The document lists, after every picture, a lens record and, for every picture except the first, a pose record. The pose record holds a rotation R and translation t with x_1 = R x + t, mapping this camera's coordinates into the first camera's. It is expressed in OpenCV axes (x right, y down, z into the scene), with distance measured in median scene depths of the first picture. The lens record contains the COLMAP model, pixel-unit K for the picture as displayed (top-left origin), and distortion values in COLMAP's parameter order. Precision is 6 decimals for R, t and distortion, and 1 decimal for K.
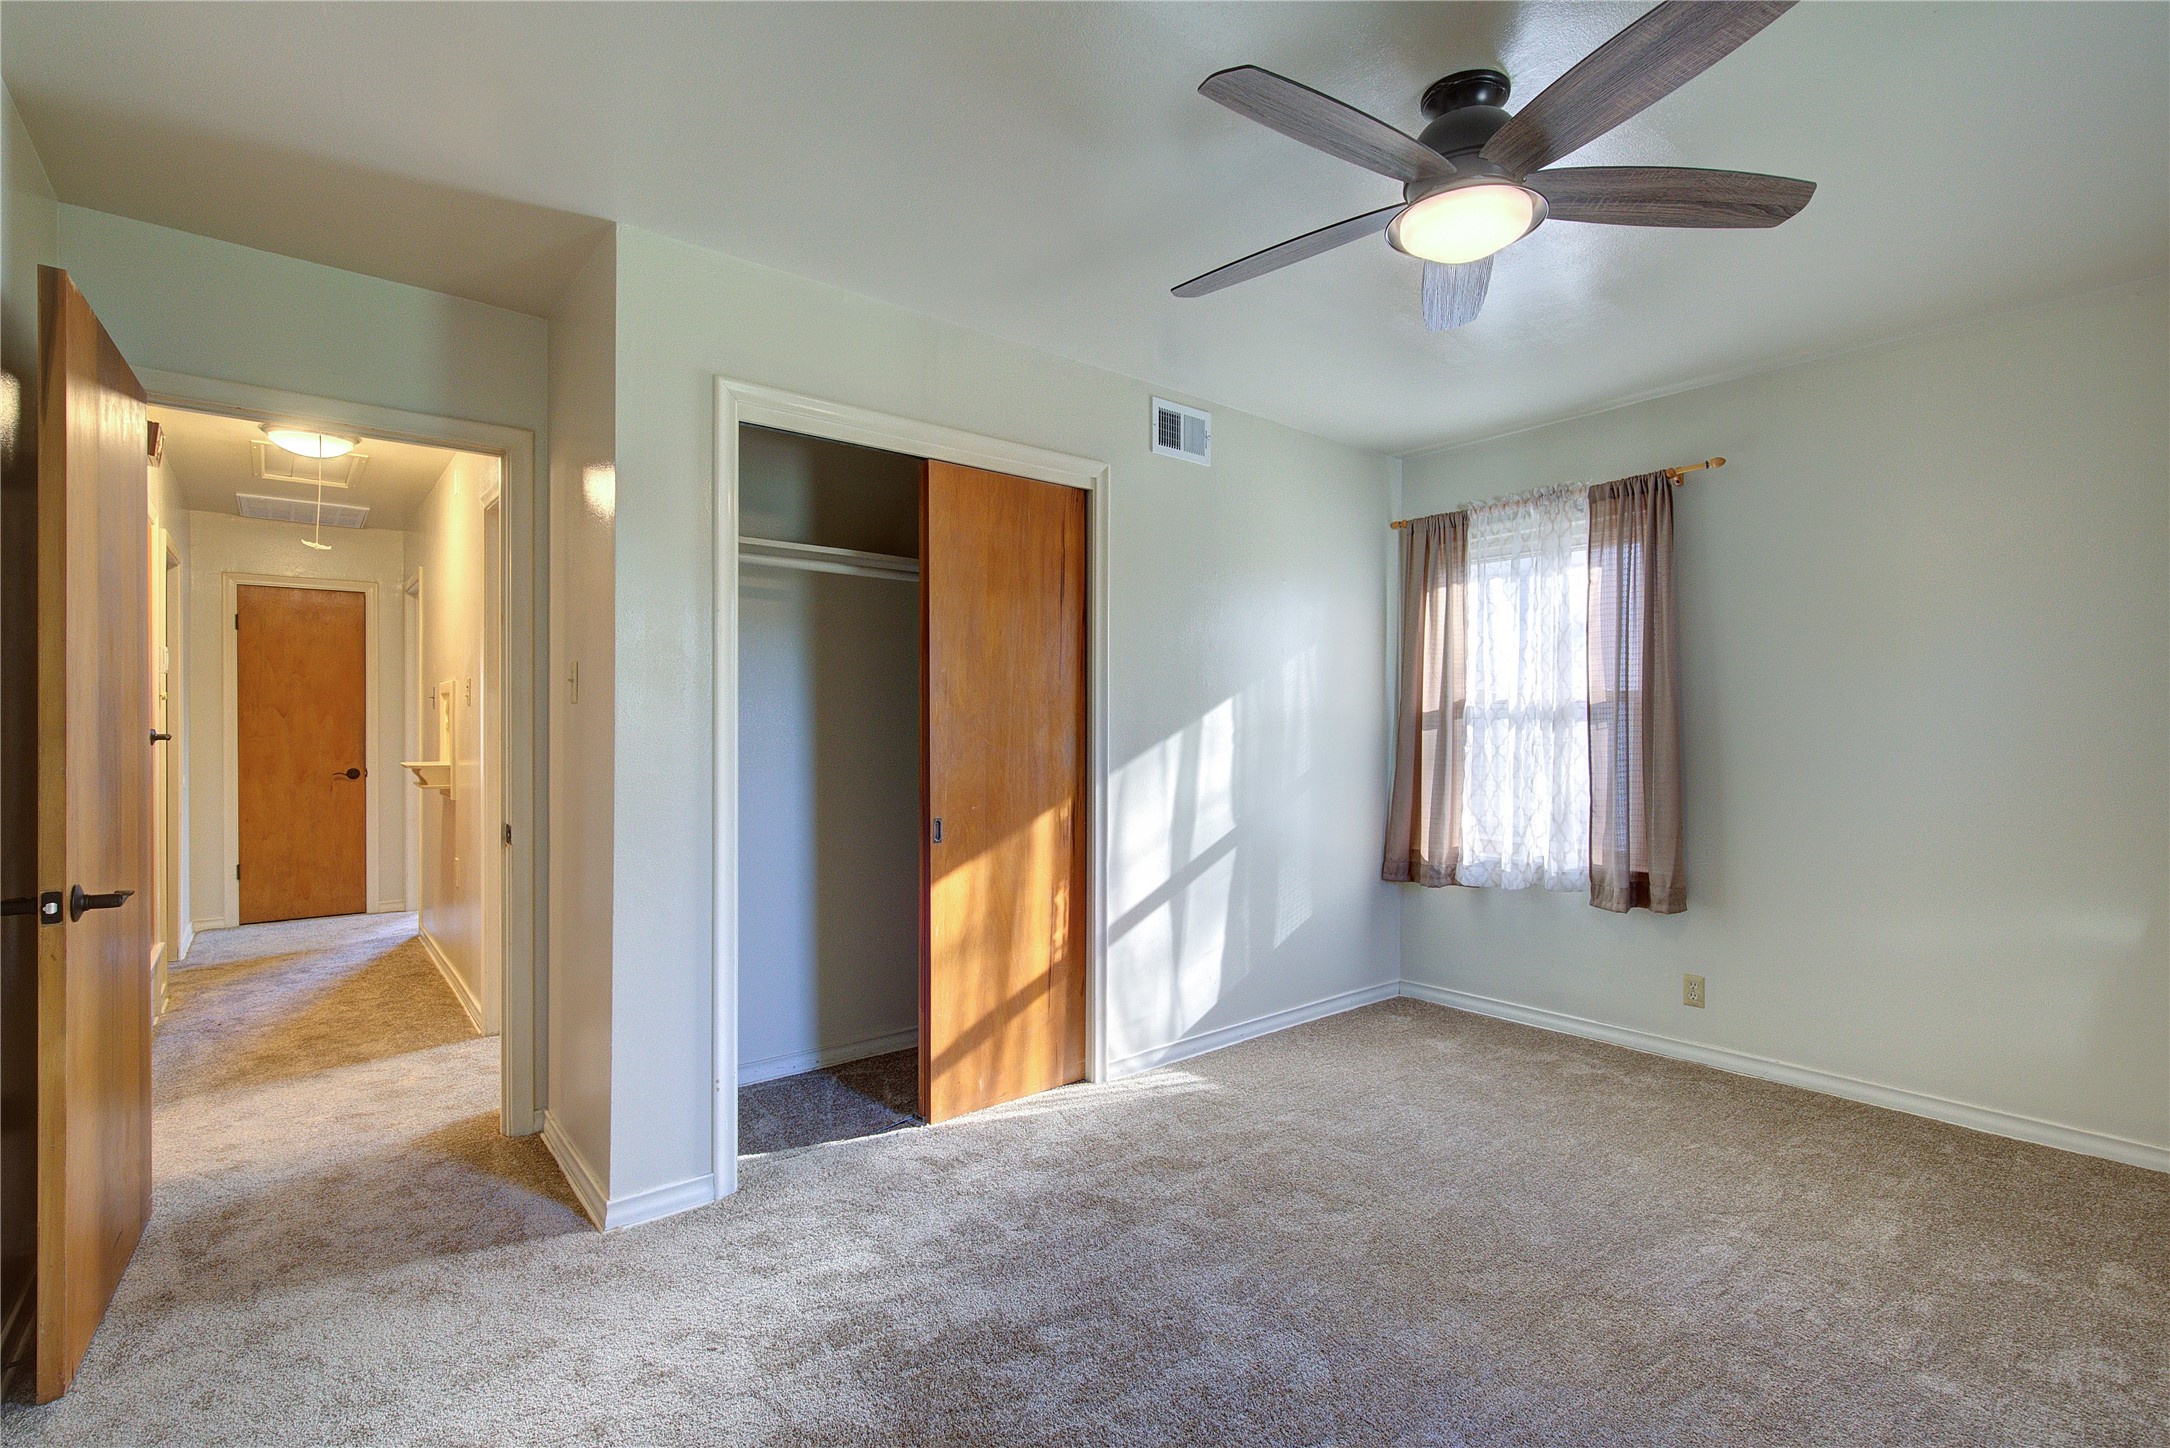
lens RADIAL K [[986.5, 0, 1093.4], [0, 986.5, 734.4], [0, 0, 1]] dist [-0.000016, 0.000599]
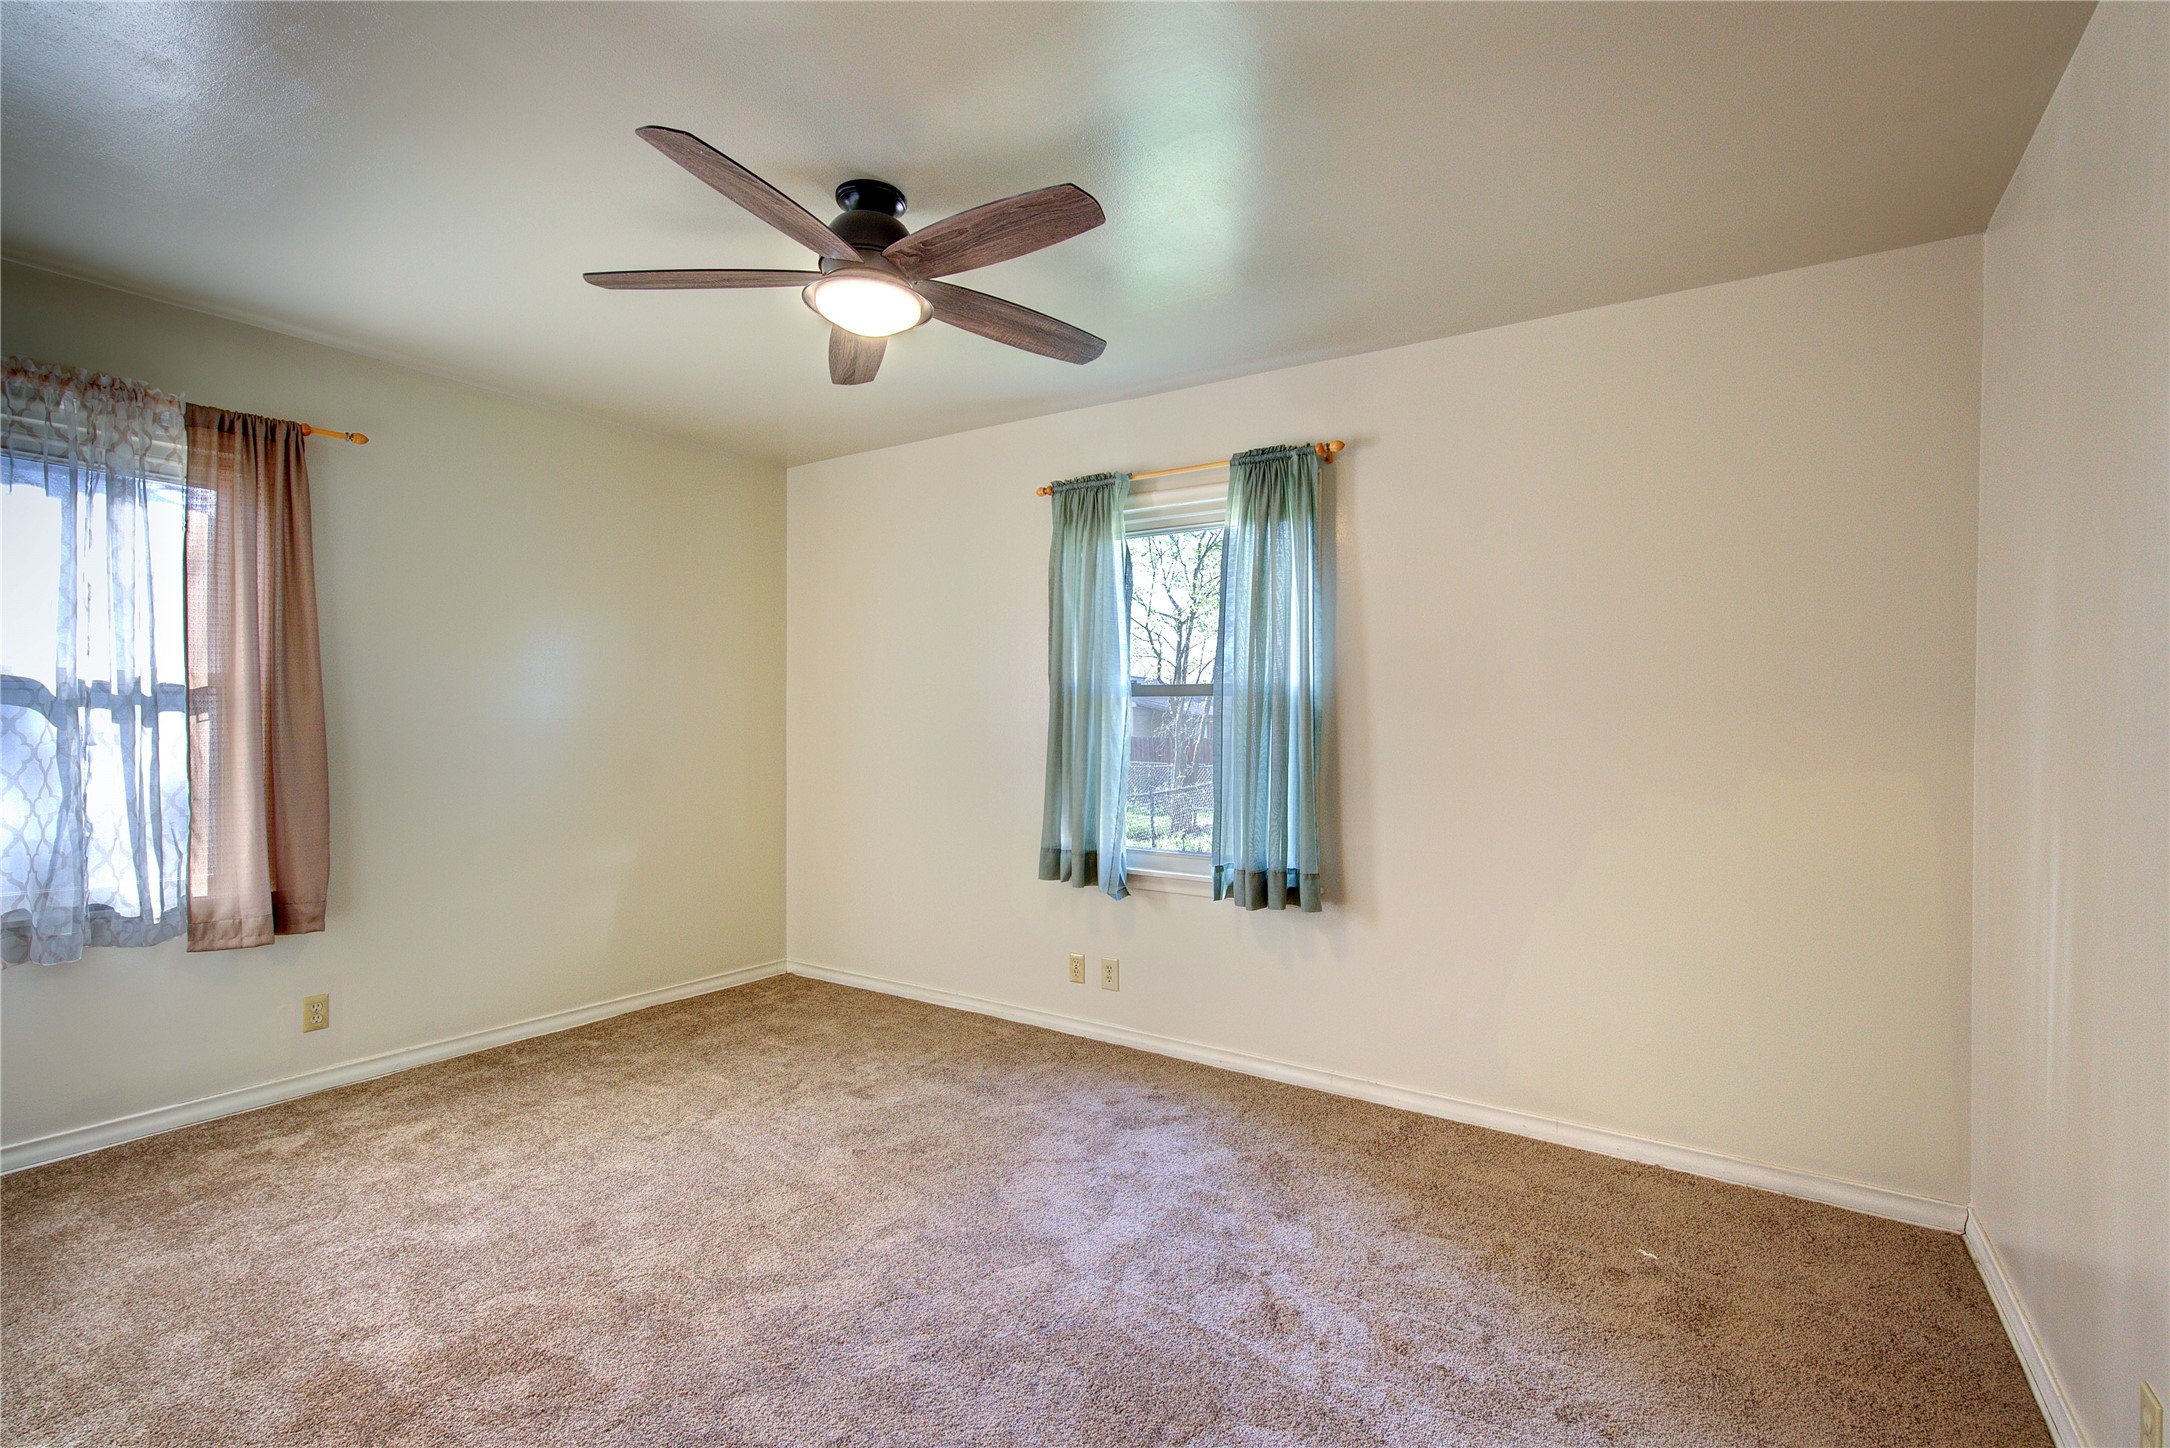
lens RADIAL K [[986.5, 0, 1093.4], [0, 986.5, 734.4], [0, 0, 1]] dist [-0.000016, 0.000599]
pose [[-0.300123, -0.012202, 0.953822, -0.459674], [-0.002105, 0.999924, 0.012129, -0.007171], [-0.953898, 0.001632, -0.300126, 0.590249]]
